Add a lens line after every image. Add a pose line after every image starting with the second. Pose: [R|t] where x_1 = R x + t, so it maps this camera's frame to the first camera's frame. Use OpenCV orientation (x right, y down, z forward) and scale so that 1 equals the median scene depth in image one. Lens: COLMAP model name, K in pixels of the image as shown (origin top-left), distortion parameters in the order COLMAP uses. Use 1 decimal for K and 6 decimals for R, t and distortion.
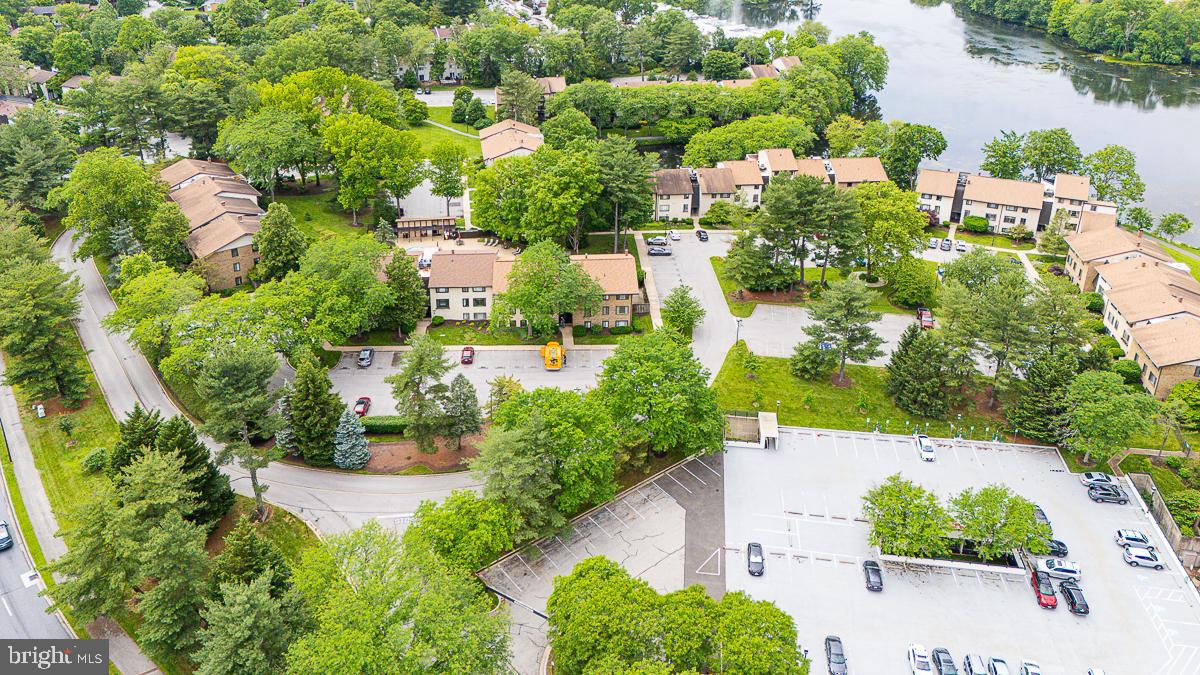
lens RADIAL K [[895.3, 0, 602.1], [0, 895.3, 294.4], [0, 0, 1]] dist [0.071646, -0.101880]
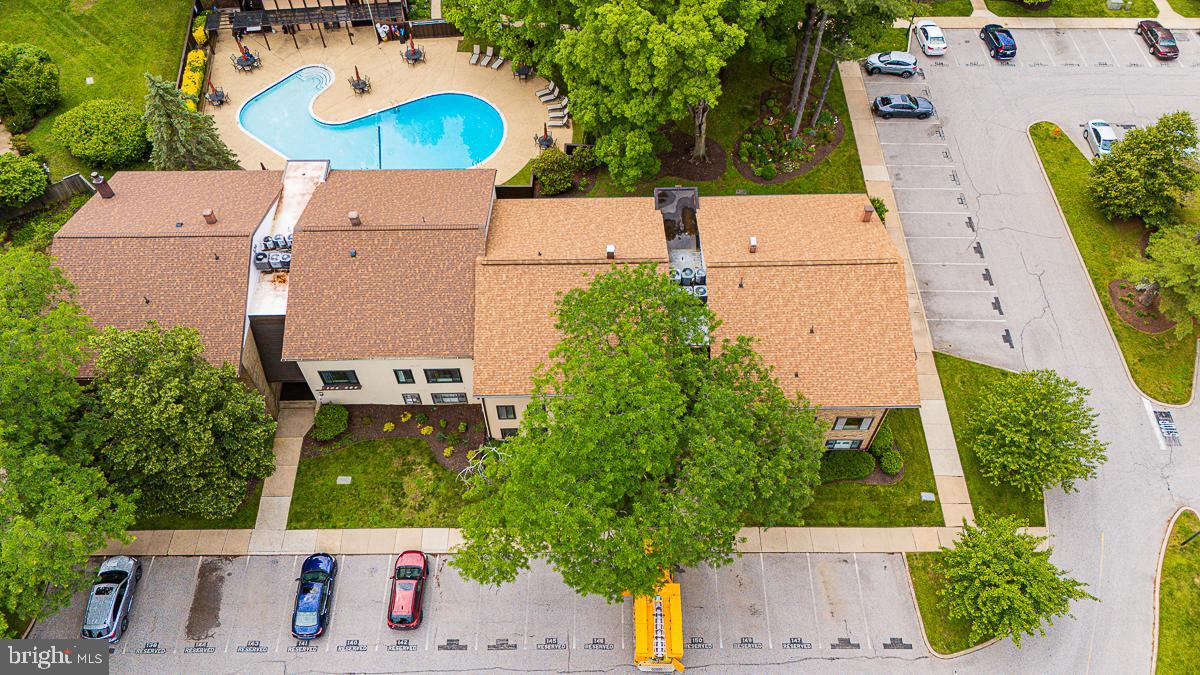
lens RADIAL K [[911.6, 0, 630.3], [0, 911.6, 383.4], [0, 0, 1]] dist [0.027535, -0.000459]
pose [[0.999470, 0.023275, -0.022760, -0.050074], [-0.009478, 0.876913, 0.480555, -0.147170], [0.031143, -0.480085, 0.876669, 0.625127]]
